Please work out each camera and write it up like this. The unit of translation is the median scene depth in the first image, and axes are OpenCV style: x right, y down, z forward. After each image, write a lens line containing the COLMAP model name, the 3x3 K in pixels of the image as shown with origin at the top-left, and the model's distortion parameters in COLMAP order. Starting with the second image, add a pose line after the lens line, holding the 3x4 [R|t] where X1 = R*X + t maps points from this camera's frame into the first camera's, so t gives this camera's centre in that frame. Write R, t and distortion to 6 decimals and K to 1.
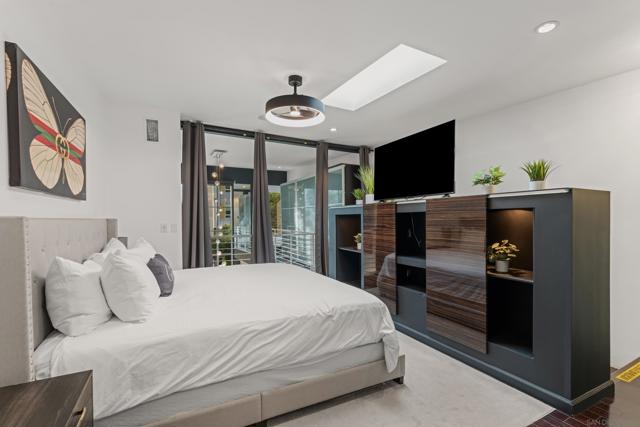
lens RADIAL K [[292.2, 0, 318.9], [0, 292.2, 216.8], [0, 0, 1]] dist [0.002753, 0.000058]
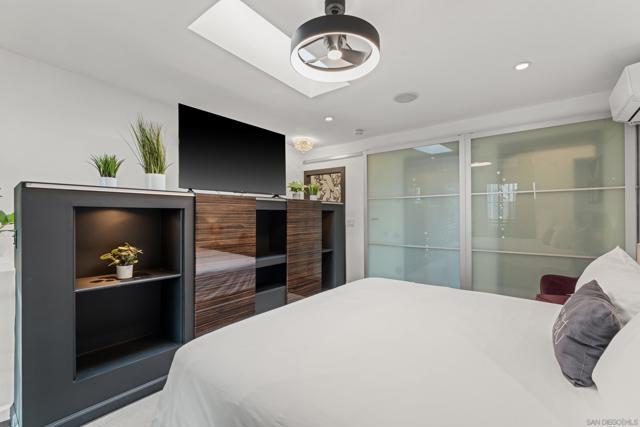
lens RADIAL K [[292.2, 0, 318.0], [0, 292.2, 215.2], [0, 0, 1]] dist [0.002753, 0.000058]
pose [[-0.429322, 0.004095, 0.903142, -0.605219], [-0.001459, 0.999985, -0.005228, 0.006257], [-0.903150, -0.003562, -0.429310, 1.217258]]
